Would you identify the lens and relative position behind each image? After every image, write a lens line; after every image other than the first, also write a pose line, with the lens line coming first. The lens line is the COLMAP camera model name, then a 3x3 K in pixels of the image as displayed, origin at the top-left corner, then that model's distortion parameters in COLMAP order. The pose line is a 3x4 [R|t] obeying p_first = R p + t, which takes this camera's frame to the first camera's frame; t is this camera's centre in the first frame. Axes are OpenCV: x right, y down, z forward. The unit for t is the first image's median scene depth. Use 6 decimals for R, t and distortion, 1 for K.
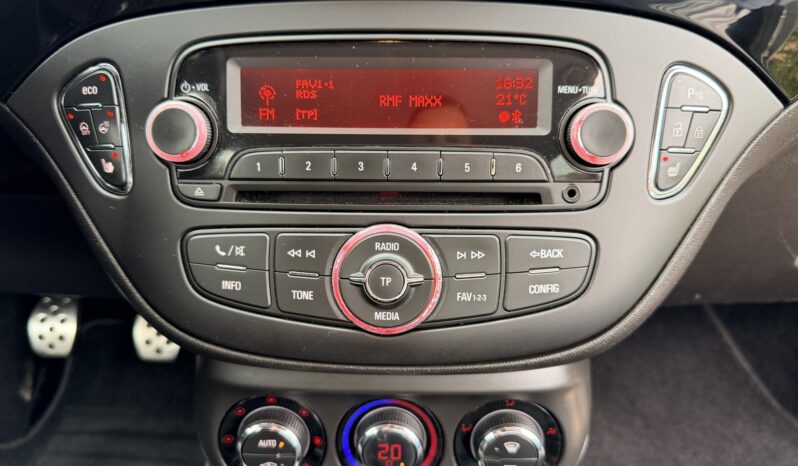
lens RADIAL K [[626.0, 0, 395.0], [0, 626.0, 224.5], [0, 0, 1]] dist [0.034655, -0.015321]
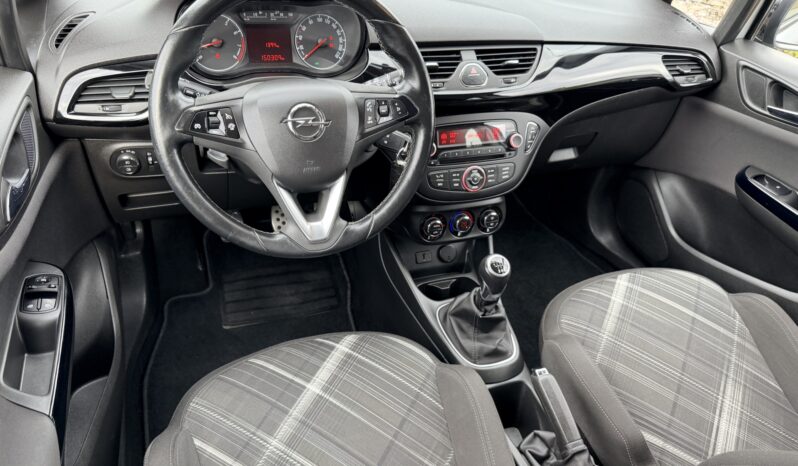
lens RADIAL K [[585.9, 0, 396.3], [0, 585.9, 234.3], [0, 0, 1]] dist [0.041619, -0.066105]
pose [[0.927172, -0.145519, 0.345218, -1.943245], [0.084303, 0.978887, 0.186209, -0.331261], [-0.365027, -0.143545, 0.919864, -2.549542]]
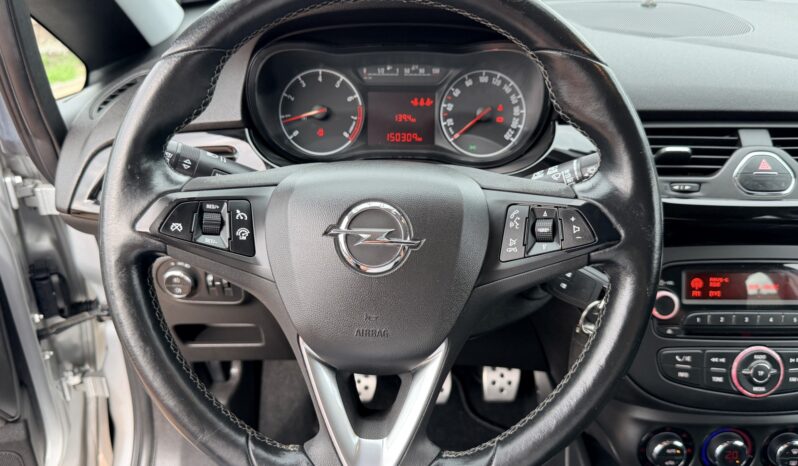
lens RADIAL K [[660.0, 0, 397.3], [0, 660.0, 234.3], [0, 0, 1]] dist [0.073160, -0.107469]
pose [[0.999946, -0.009210, -0.004802, -1.239181], [0.009063, 0.999516, -0.029758, -0.327998], [0.005074, 0.029713, 0.999546, -1.322595]]
